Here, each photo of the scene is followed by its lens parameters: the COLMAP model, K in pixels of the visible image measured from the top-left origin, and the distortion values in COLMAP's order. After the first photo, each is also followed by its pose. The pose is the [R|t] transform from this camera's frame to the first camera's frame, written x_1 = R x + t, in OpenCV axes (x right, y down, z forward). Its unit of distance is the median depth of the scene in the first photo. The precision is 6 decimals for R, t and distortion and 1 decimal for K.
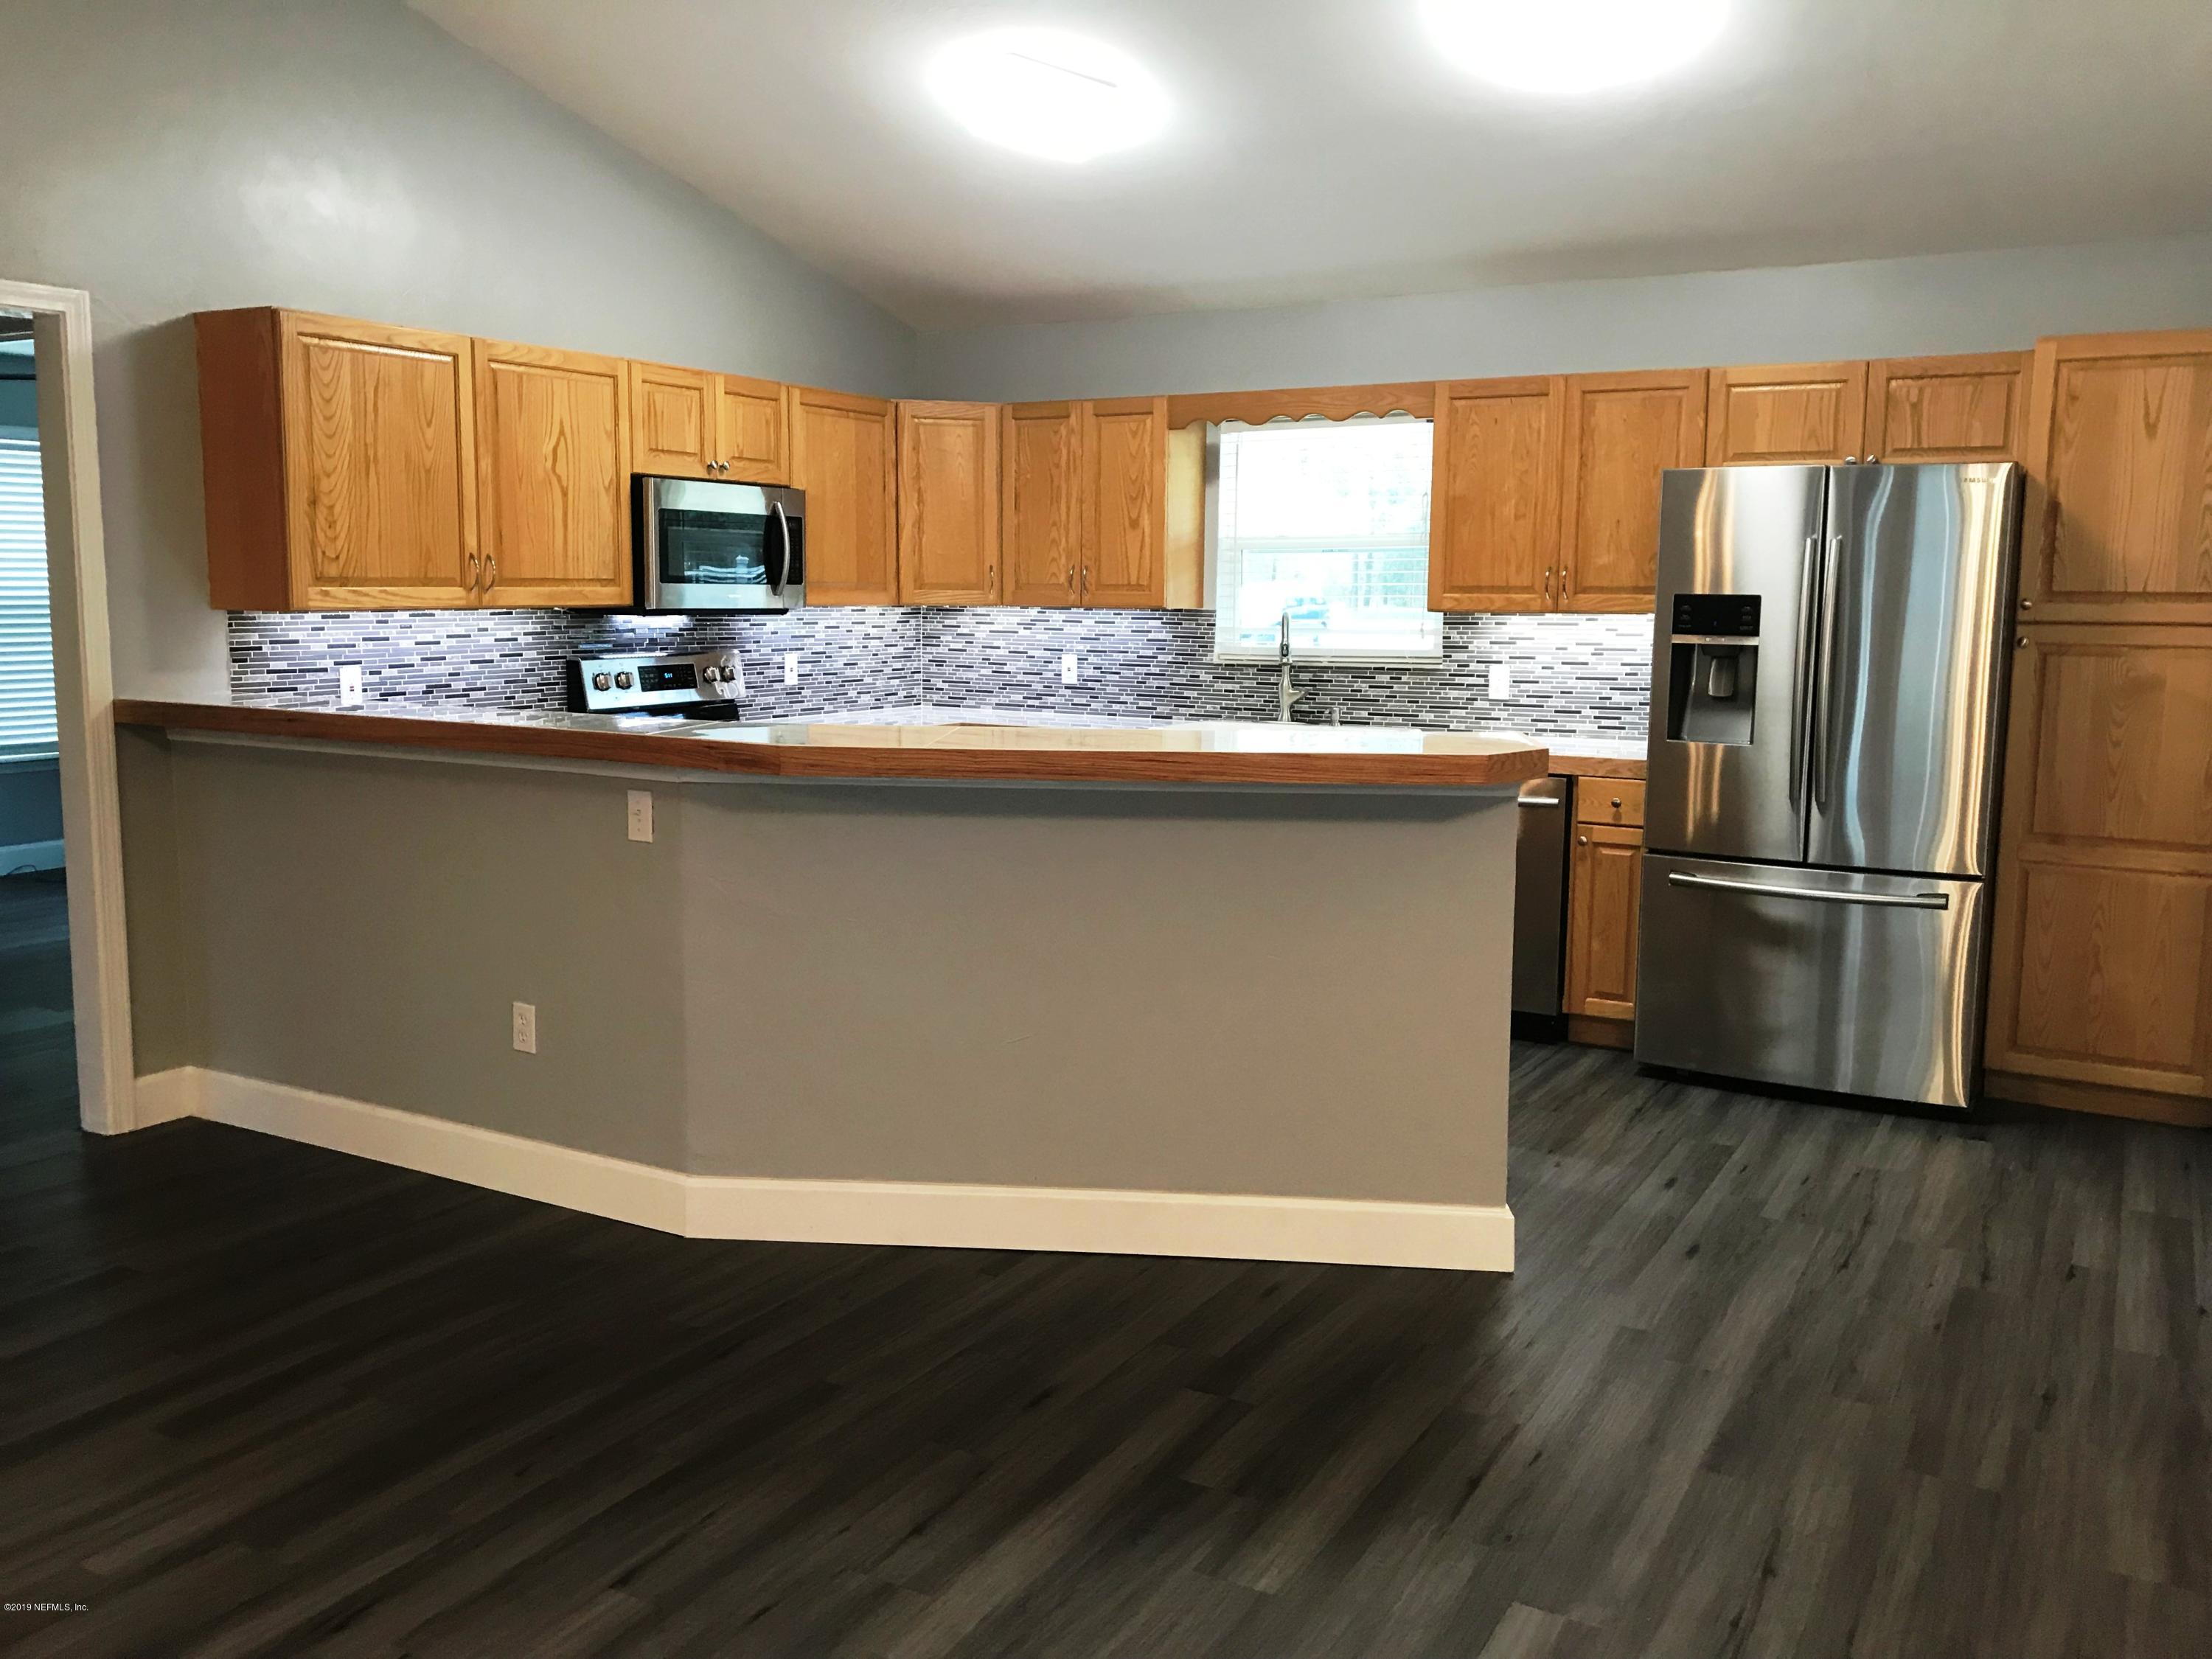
lens RADIAL K [[1812.1, 0, 1098.5], [0, 1812.1, 823.2], [0, 0, 1]] dist [0.010501, -0.005011]
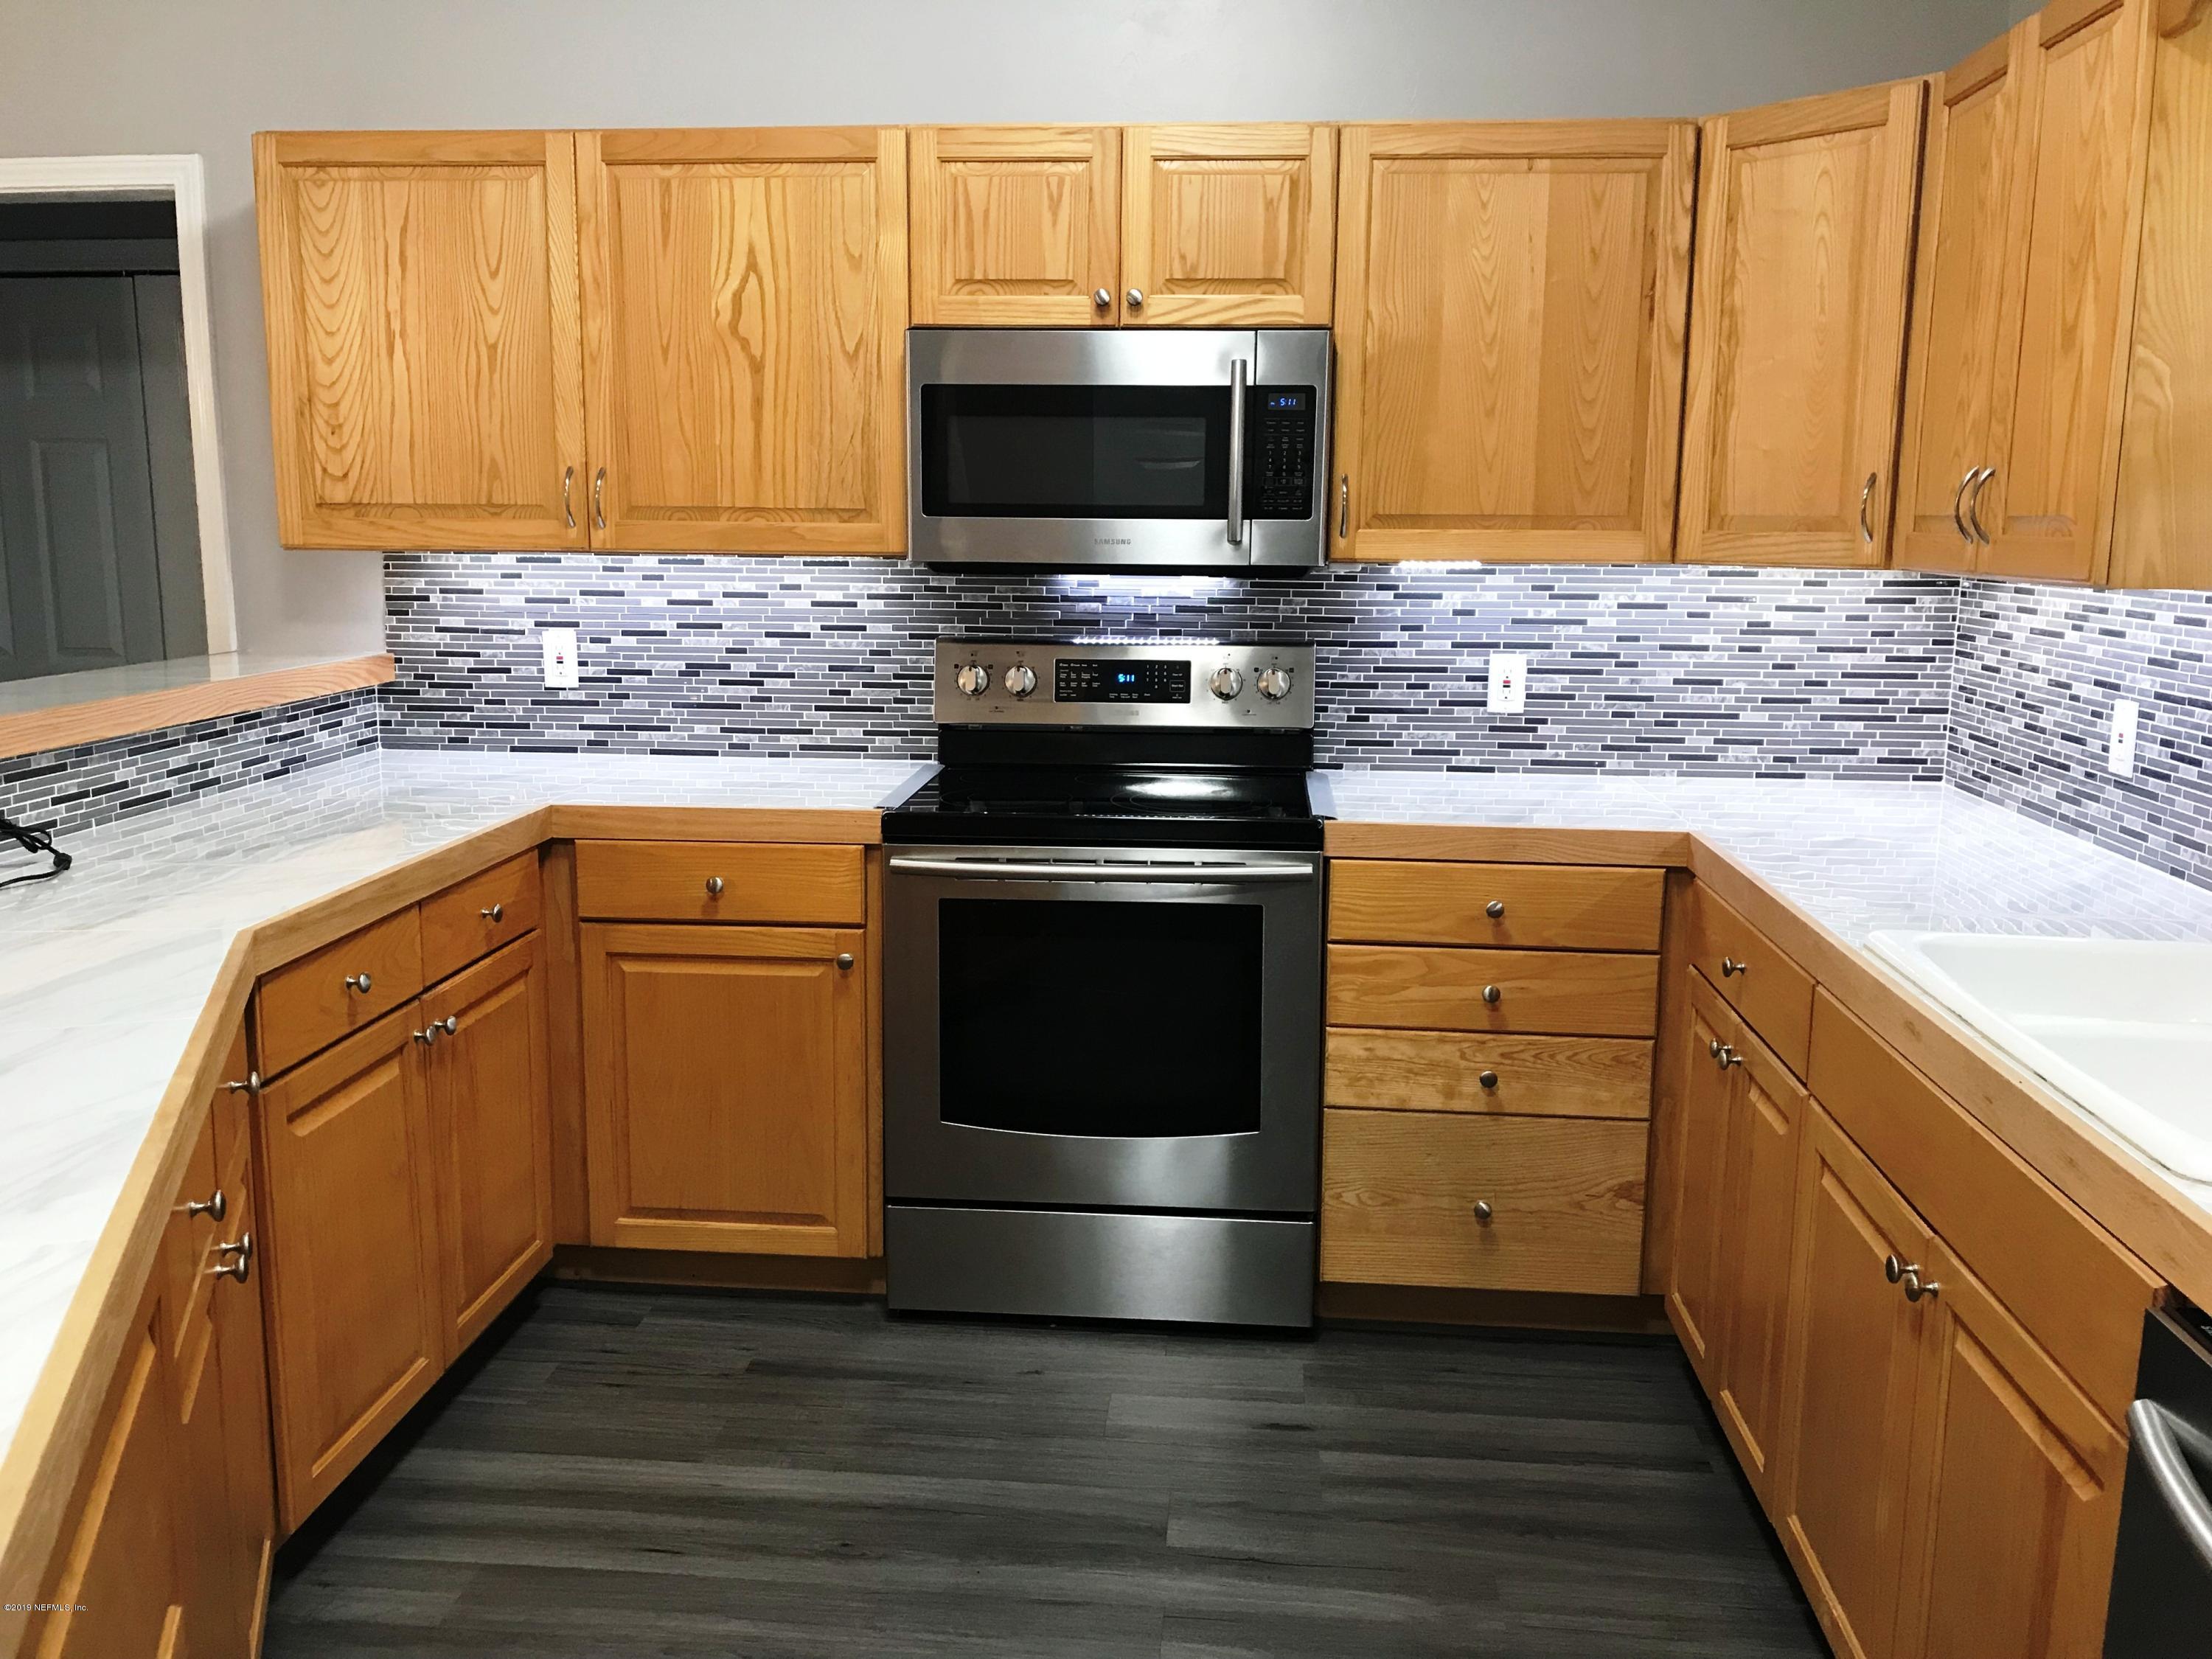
lens RADIAL K [[1831.8, 0, 1106.0], [0, 1831.8, 829.5], [0, 0, 1]] dist [0.166042, -0.404504]
pose [[0.411804, 0.148357, -0.899115, 0.331544], [-0.123855, 0.986615, 0.106068, -0.104605], [0.902817, 0.067681, 0.424666, 0.819699]]
